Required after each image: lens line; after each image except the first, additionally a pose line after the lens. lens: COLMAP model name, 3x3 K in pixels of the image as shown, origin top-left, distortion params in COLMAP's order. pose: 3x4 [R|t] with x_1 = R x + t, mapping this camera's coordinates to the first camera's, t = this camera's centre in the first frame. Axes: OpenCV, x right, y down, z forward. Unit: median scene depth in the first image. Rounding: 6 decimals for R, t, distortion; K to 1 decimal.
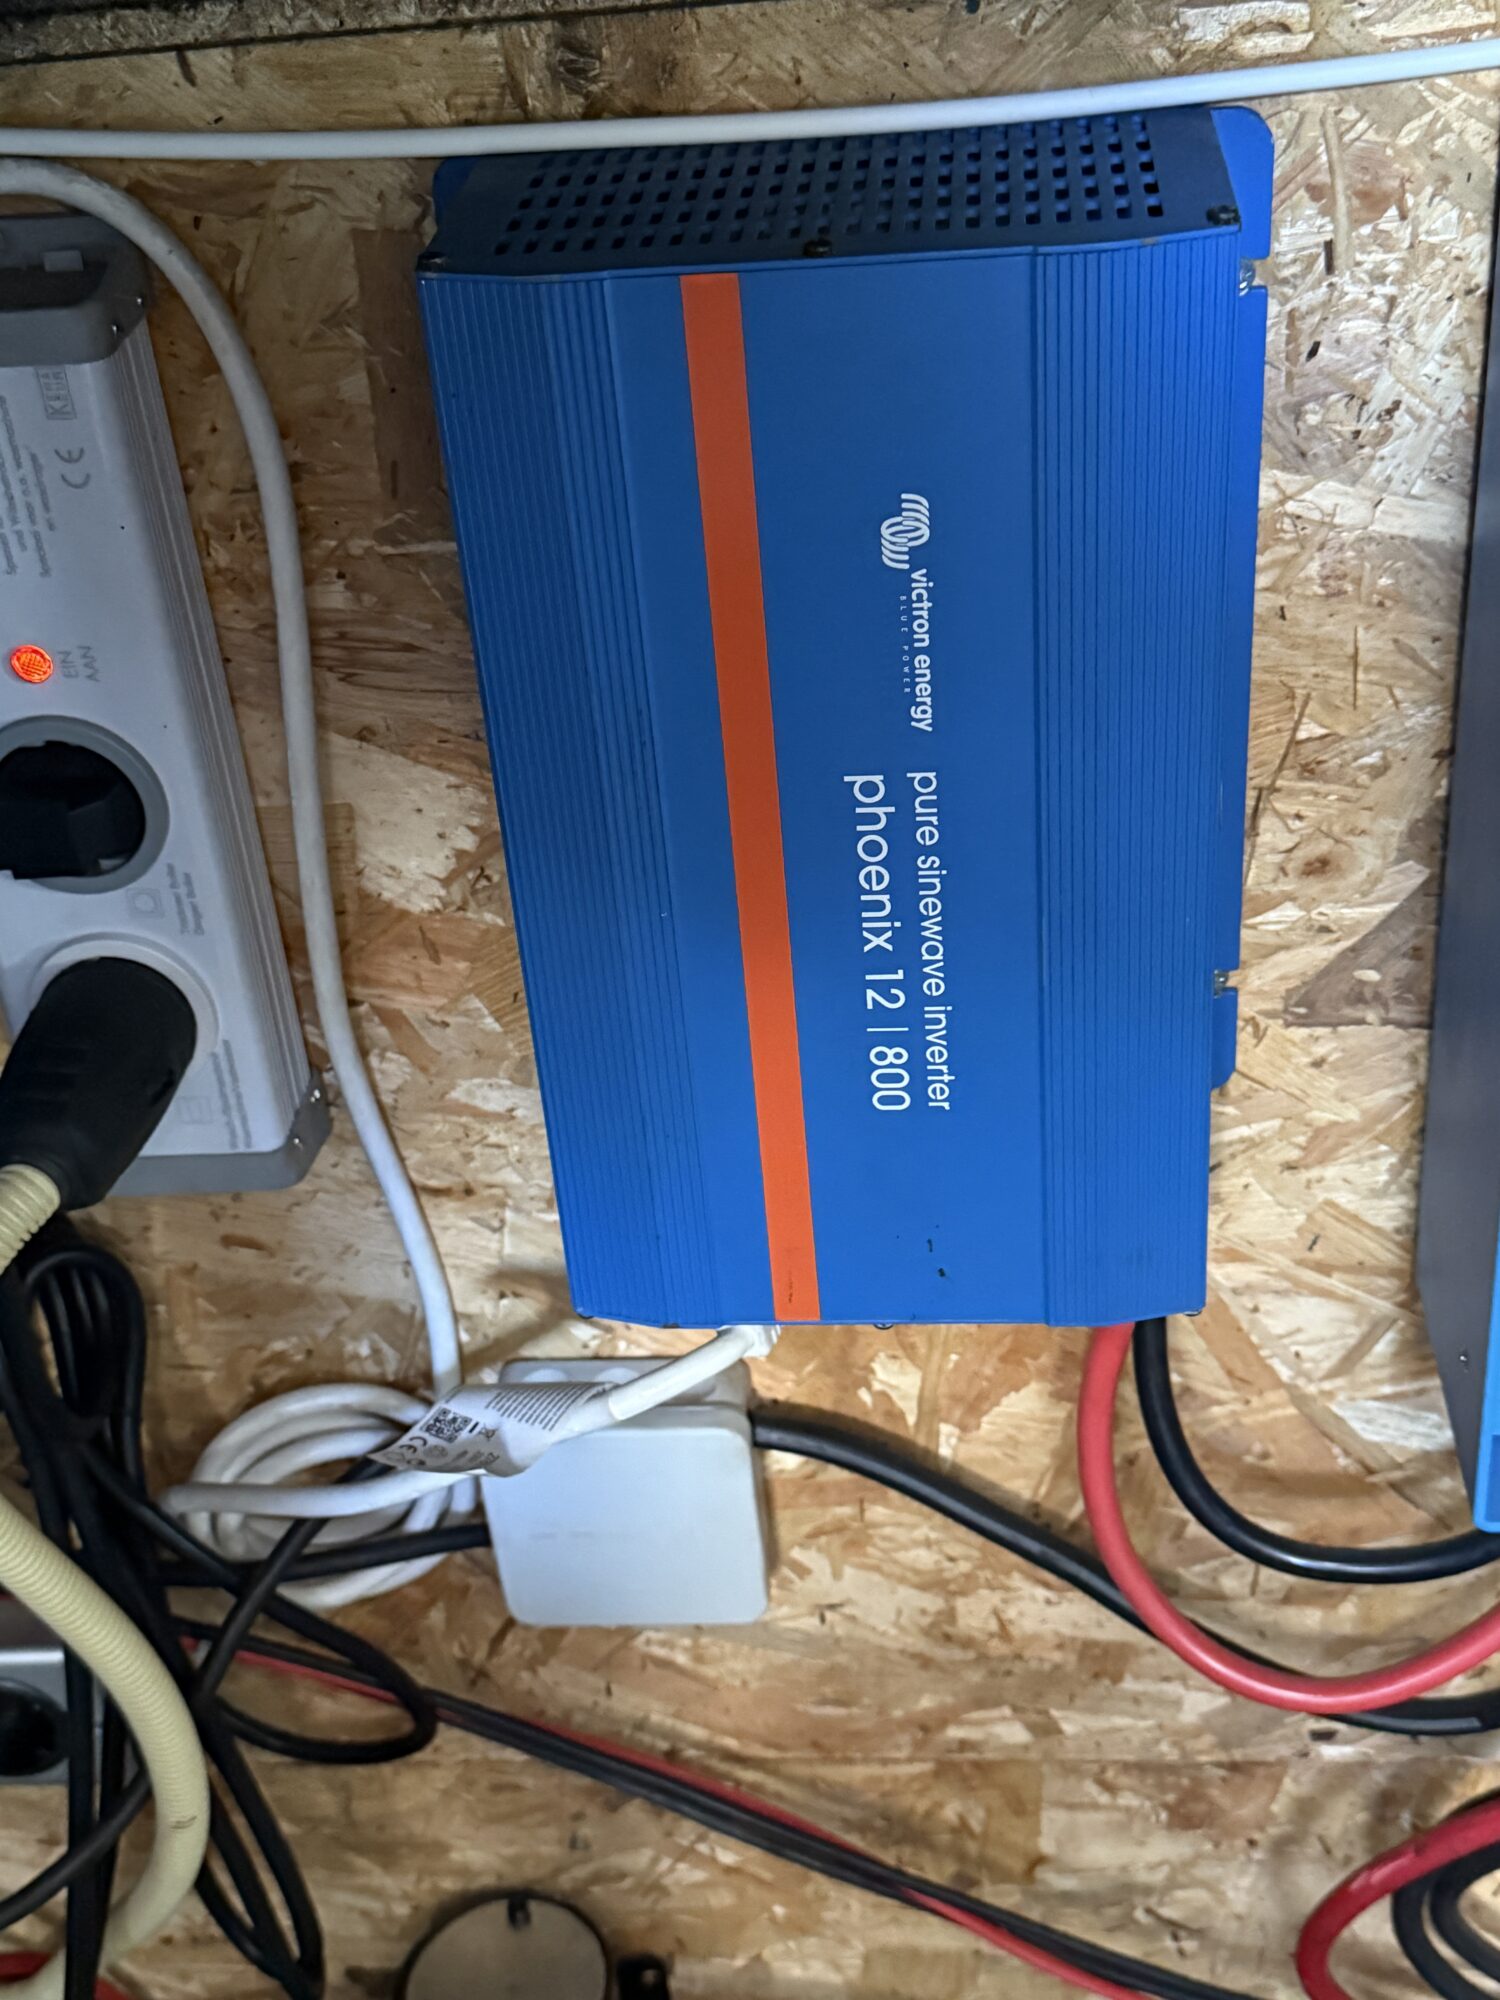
lens RADIAL K [[2478.9, 0, 750.0], [0, 2478.9, 1000.0], [0, 0, 1]] dist [0.178819, -0.511806]
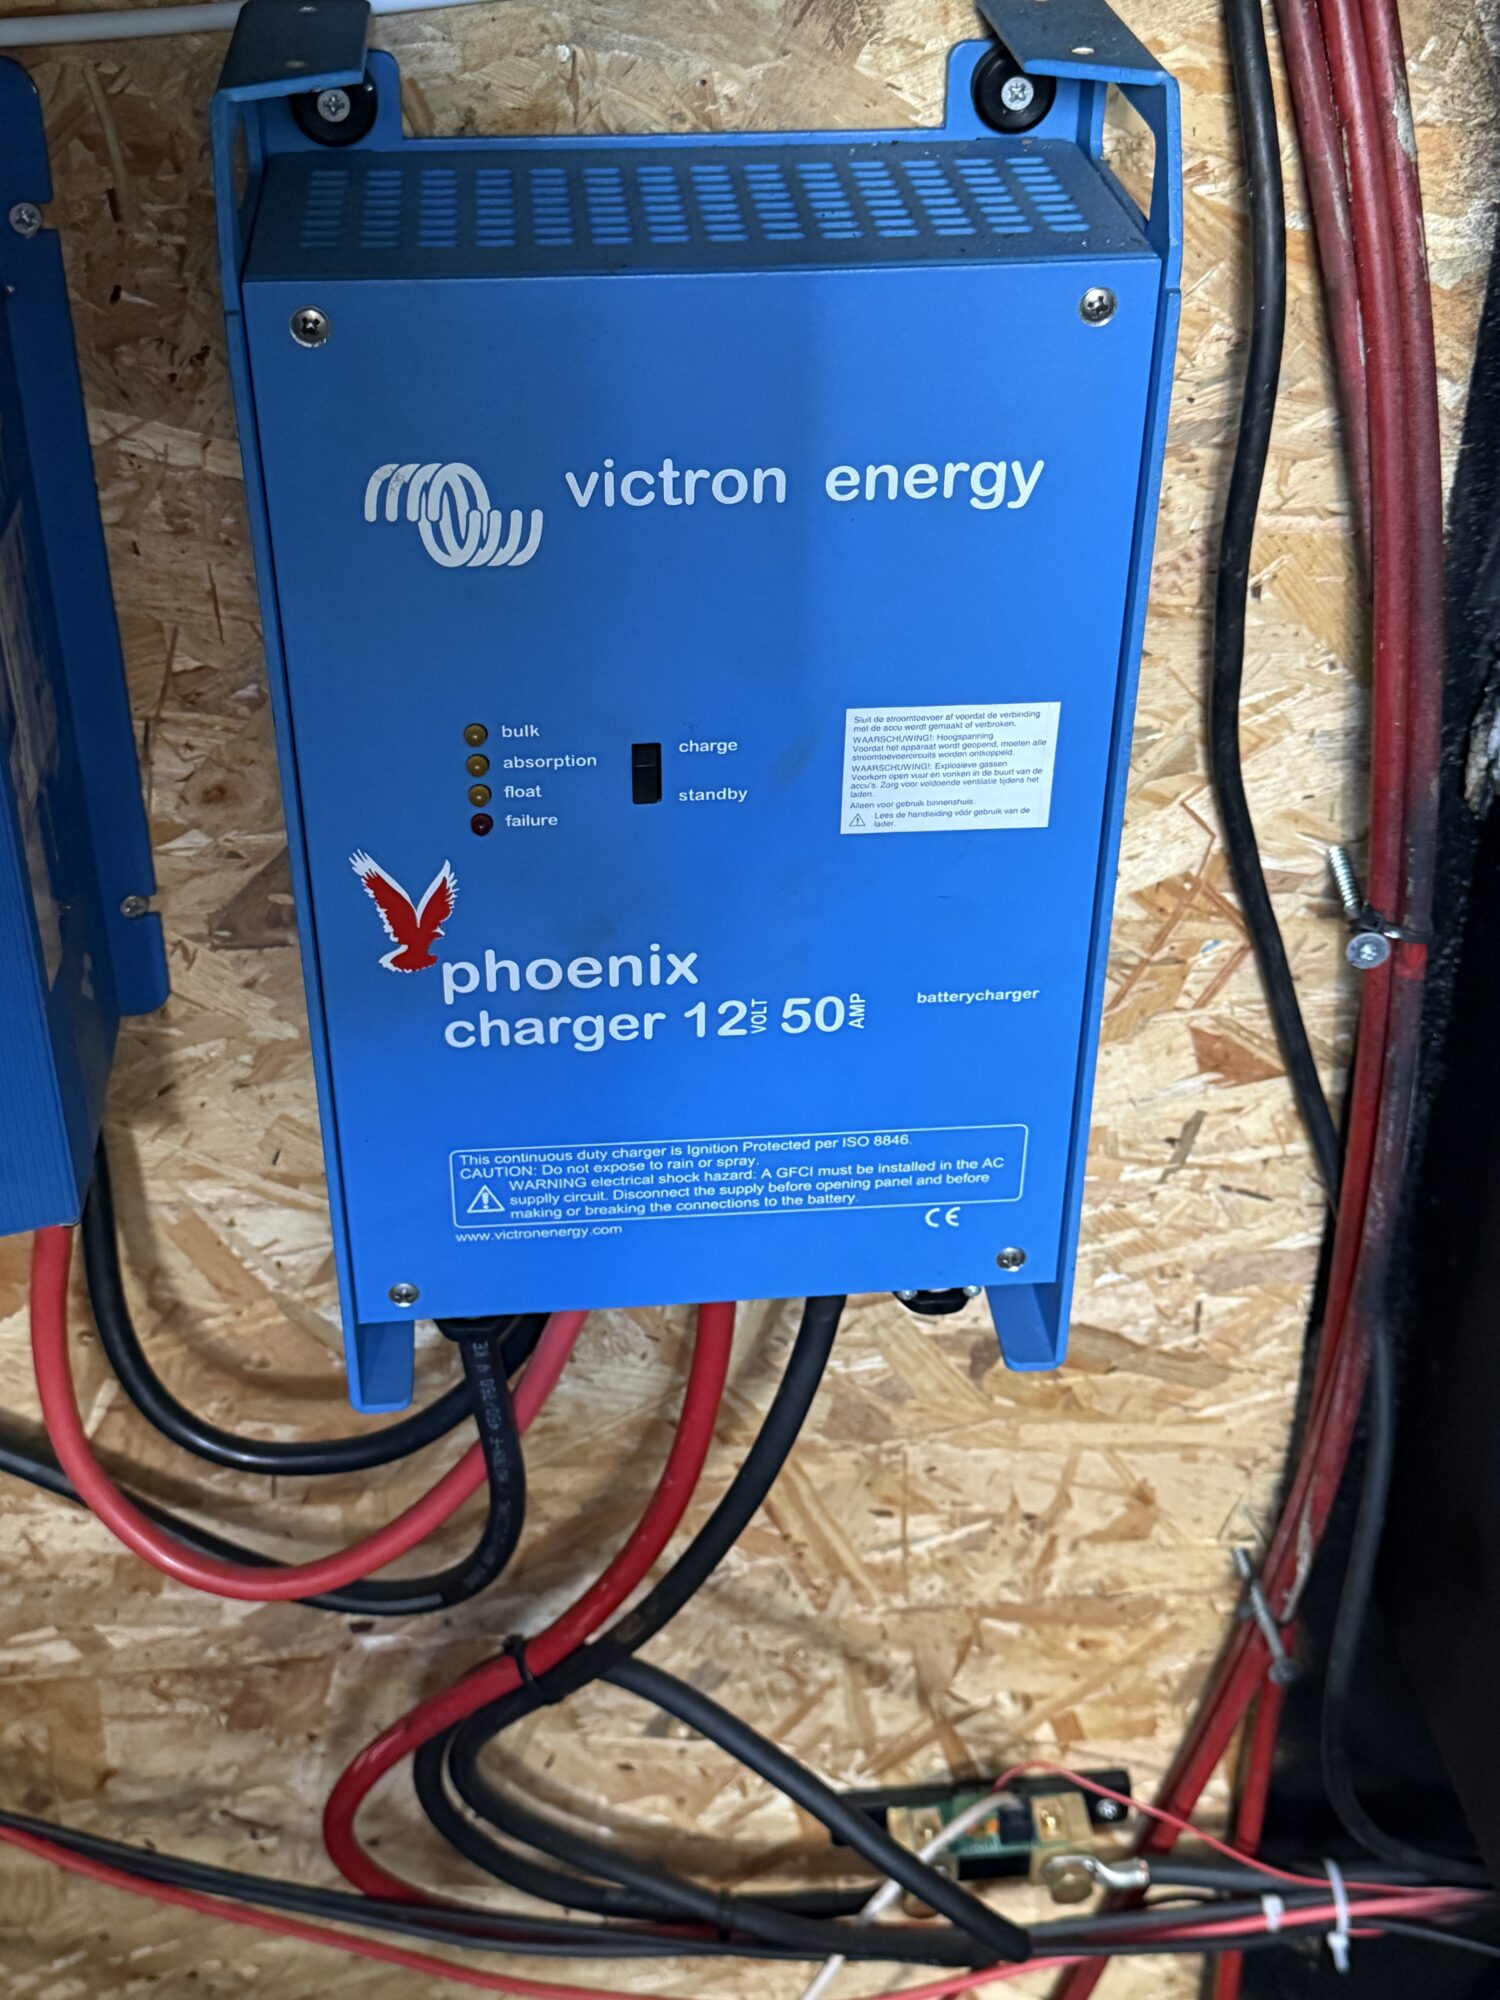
lens RADIAL K [[2478.9, 0, 750.0], [0, 2478.9, 1000.0], [0, 0, 1]] dist [0.178819, -0.511806]
pose [[0.976811, -0.022218, 0.212947, 0.202692], [0.017640, 0.999571, 0.023375, 0.010832], [-0.213375, -0.019077, 0.976784, -0.062460]]
